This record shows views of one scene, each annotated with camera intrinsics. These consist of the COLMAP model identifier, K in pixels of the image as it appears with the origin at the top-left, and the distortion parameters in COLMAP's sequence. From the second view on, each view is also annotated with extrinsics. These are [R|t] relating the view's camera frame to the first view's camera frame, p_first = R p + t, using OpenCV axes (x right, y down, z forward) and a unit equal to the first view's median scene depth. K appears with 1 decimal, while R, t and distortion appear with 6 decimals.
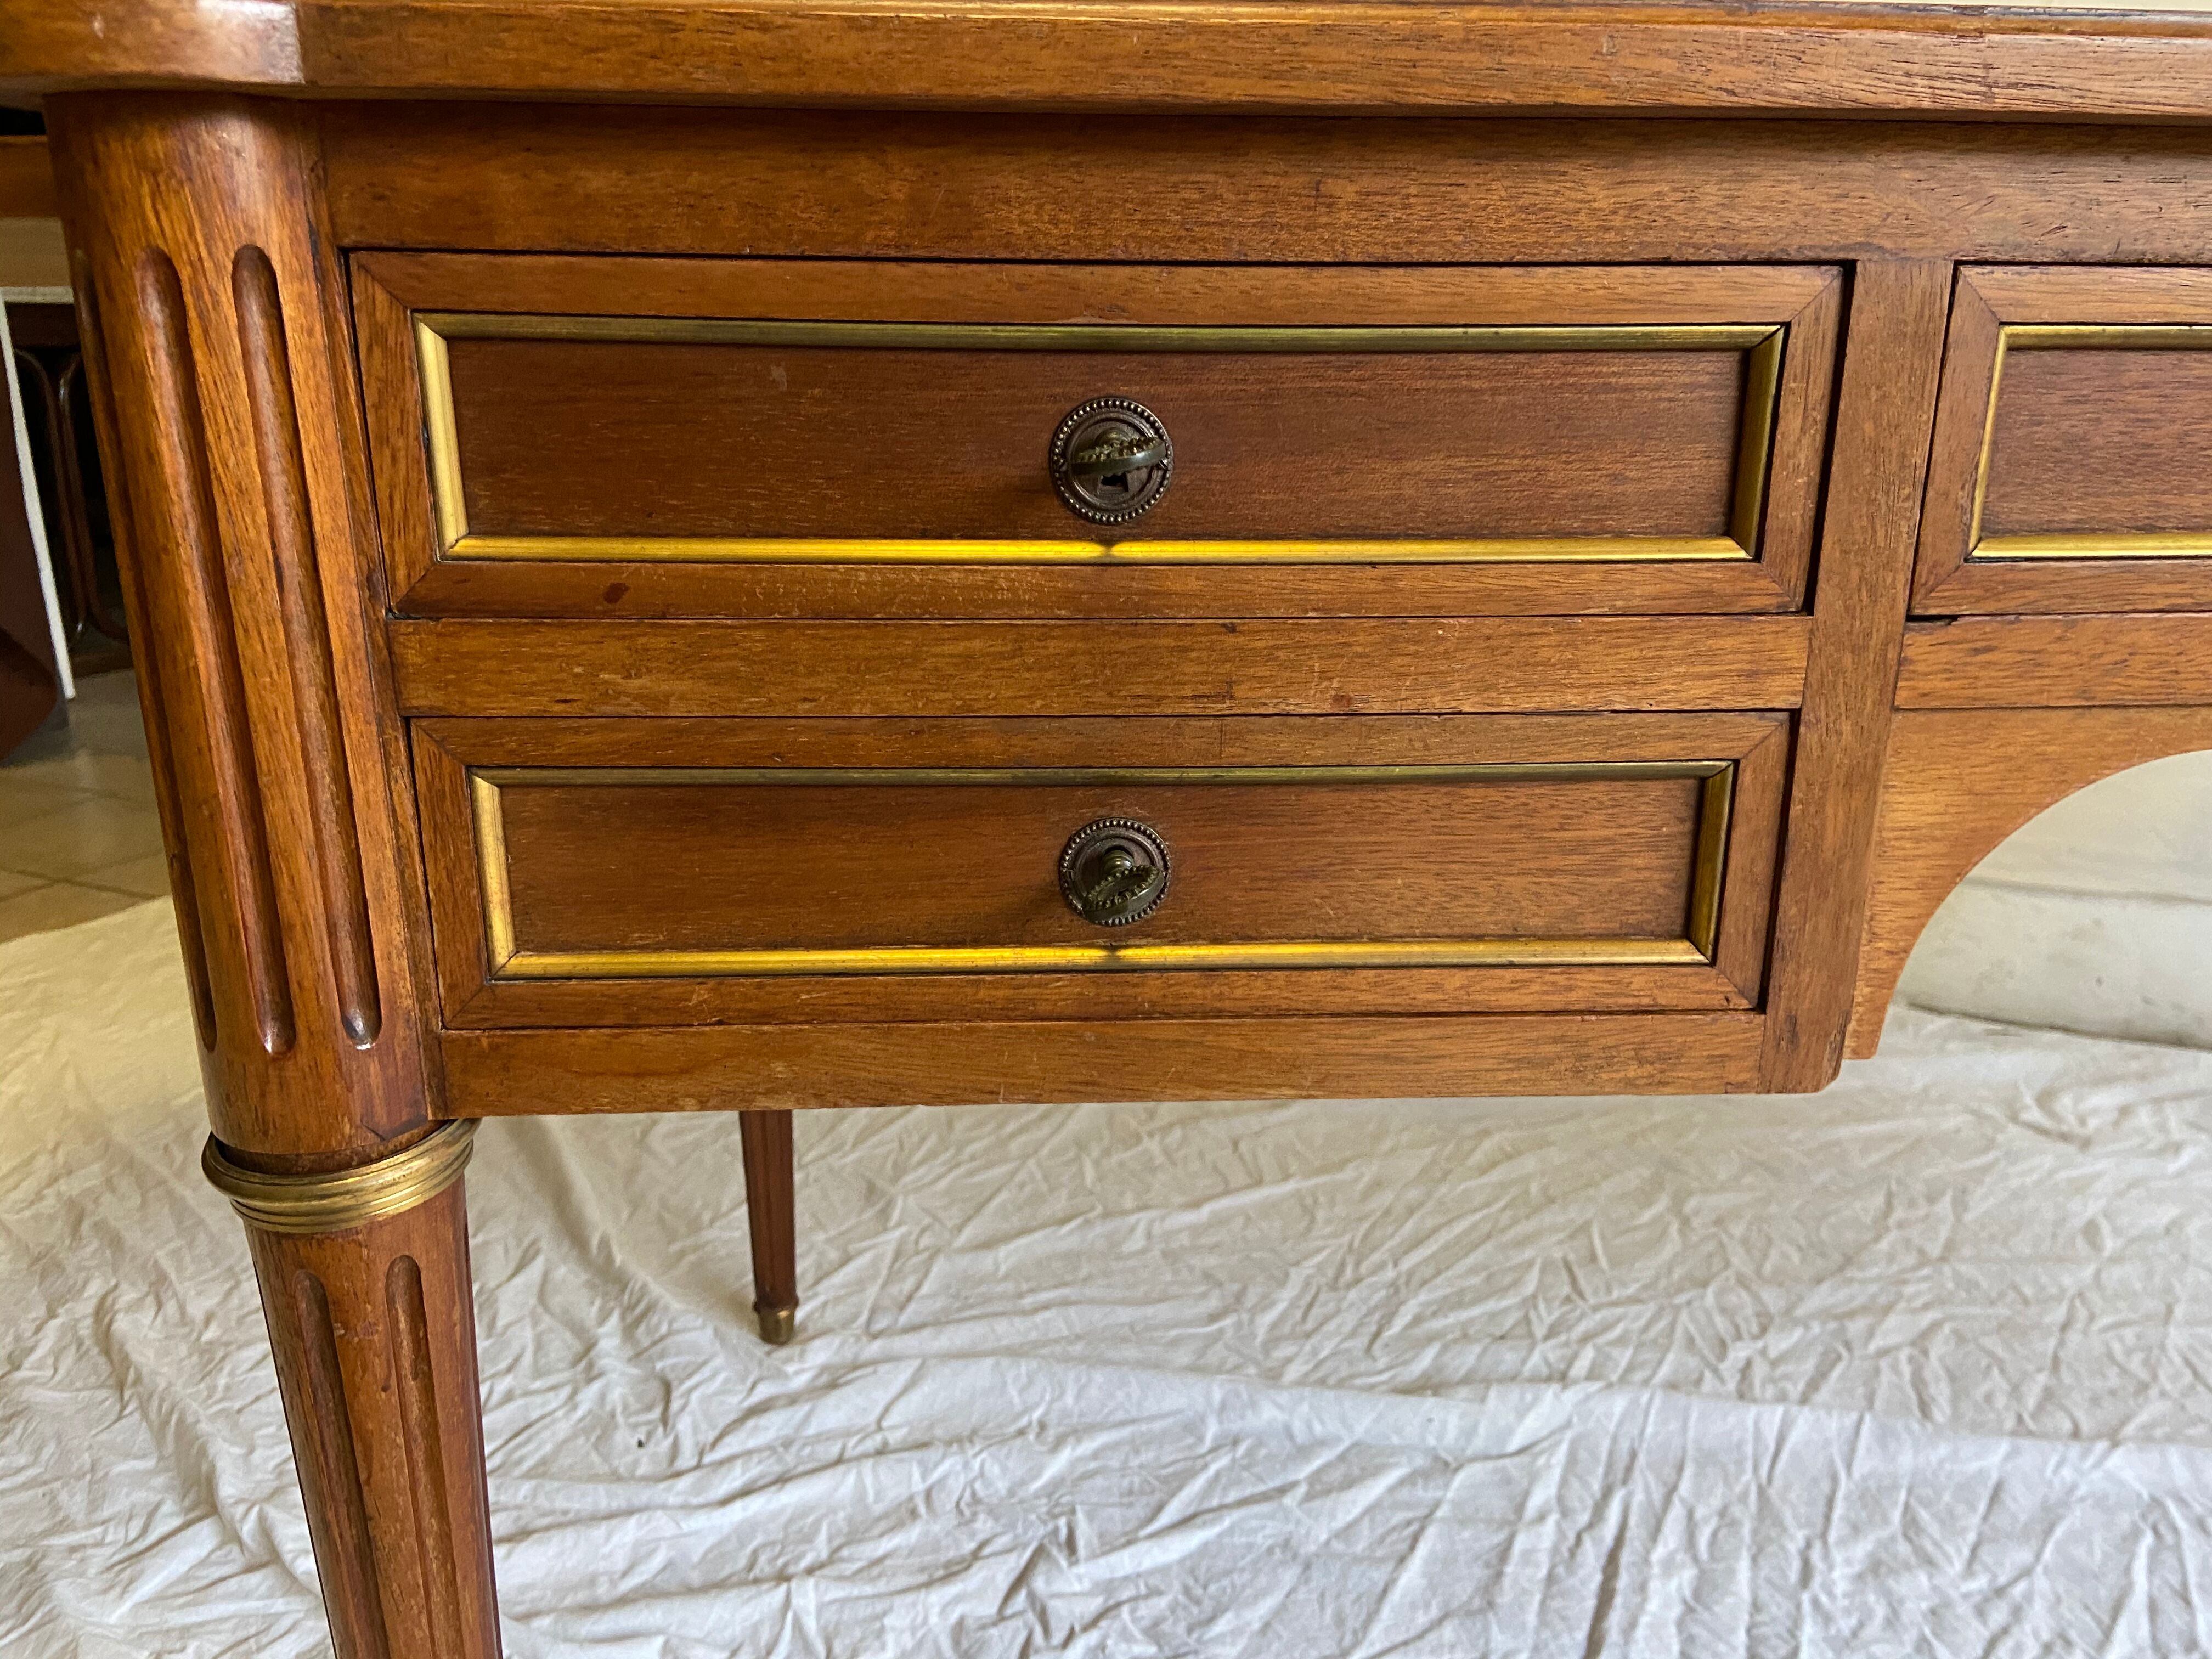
lens RADIAL K [[1653.0, 0, 1117.7], [0, 1653.0, 832.7], [0, 0, 1]] dist [0.108964, -0.130422]
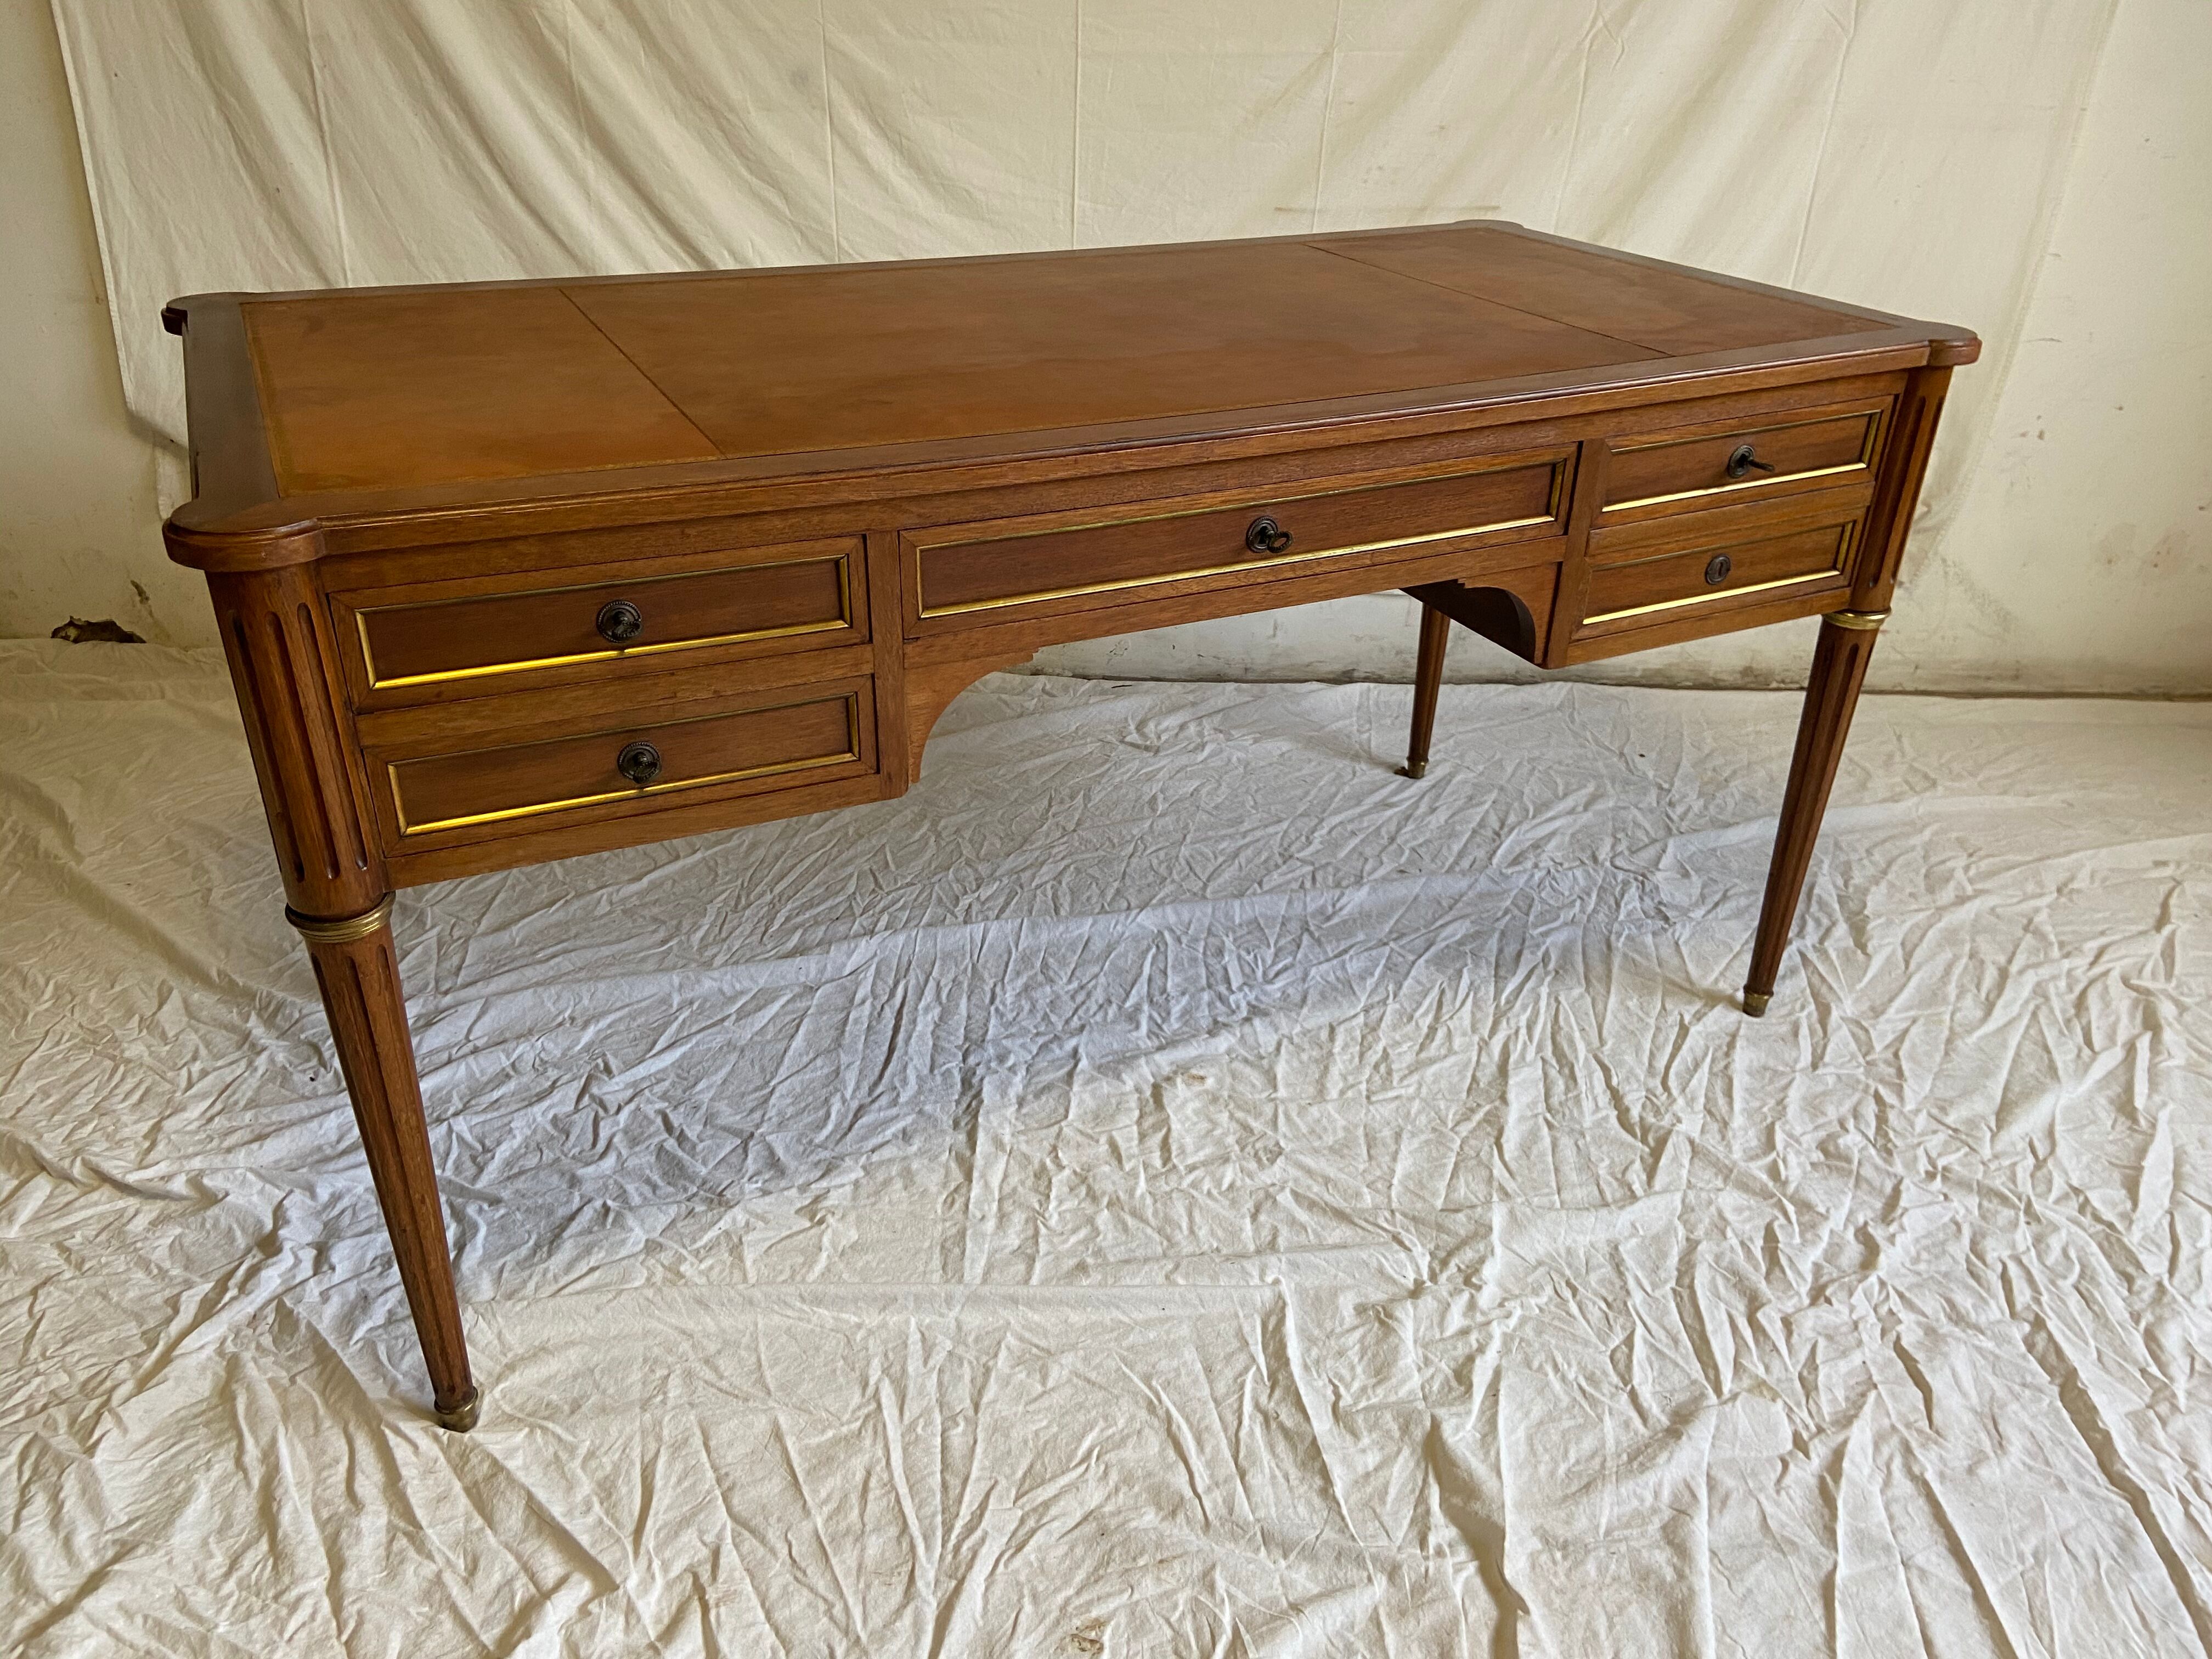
lens RADIAL K [[1653.0, 0, 1103.3], [0, 1653.0, 831.0], [0, 0, 1]] dist [0.108964, -0.130422]
pose [[0.922744, -0.166124, 0.347774, -0.111280], [0.089224, 0.969901, 0.226563, -0.171714], [-0.374944, -0.178030, 0.909792, -0.737485]]
